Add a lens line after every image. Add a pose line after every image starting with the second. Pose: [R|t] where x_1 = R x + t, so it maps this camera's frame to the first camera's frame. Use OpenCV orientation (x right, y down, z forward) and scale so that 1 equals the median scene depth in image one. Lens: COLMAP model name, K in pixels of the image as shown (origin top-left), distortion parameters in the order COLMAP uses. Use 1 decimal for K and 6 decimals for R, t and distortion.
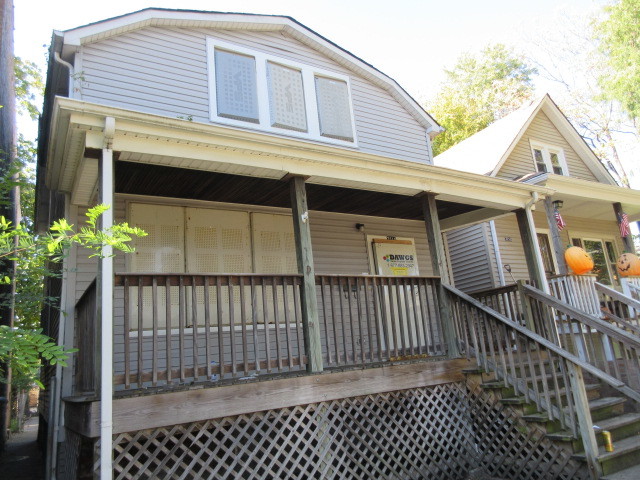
lens RADIAL K [[475.0, 0, 322.4], [0, 475.0, 241.4], [0, 0, 1]] dist [-0.004627, 0.005487]
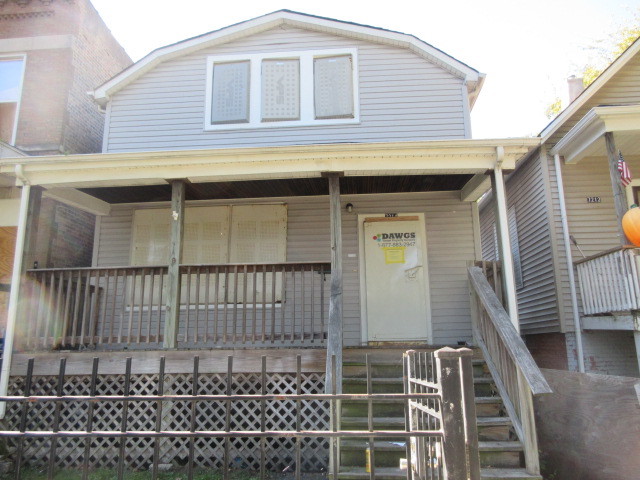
lens RADIAL K [[475.0, 0, 320.6], [0, 475.0, 241.8], [0, 0, 1]] dist [-0.004627, 0.005487]
pose [[0.810452, -0.040032, -0.584436, 0.606868], [0.078342, 0.996107, 0.040409, -0.003699], [0.580543, -0.078536, 0.810433, 0.175170]]
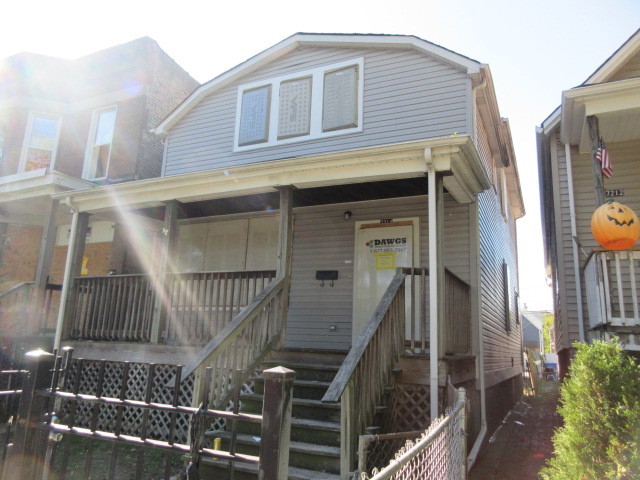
lens RADIAL K [[475.0, 0, 318.7], [0, 475.0, 238.8], [0, 0, 1]] dist [-0.004627, 0.005487]
pose [[0.544593, -0.066398, -0.836068, 0.893917], [0.113555, 0.993519, -0.004935, 0.018287], [0.830978, -0.092252, 0.548603, 0.403537]]
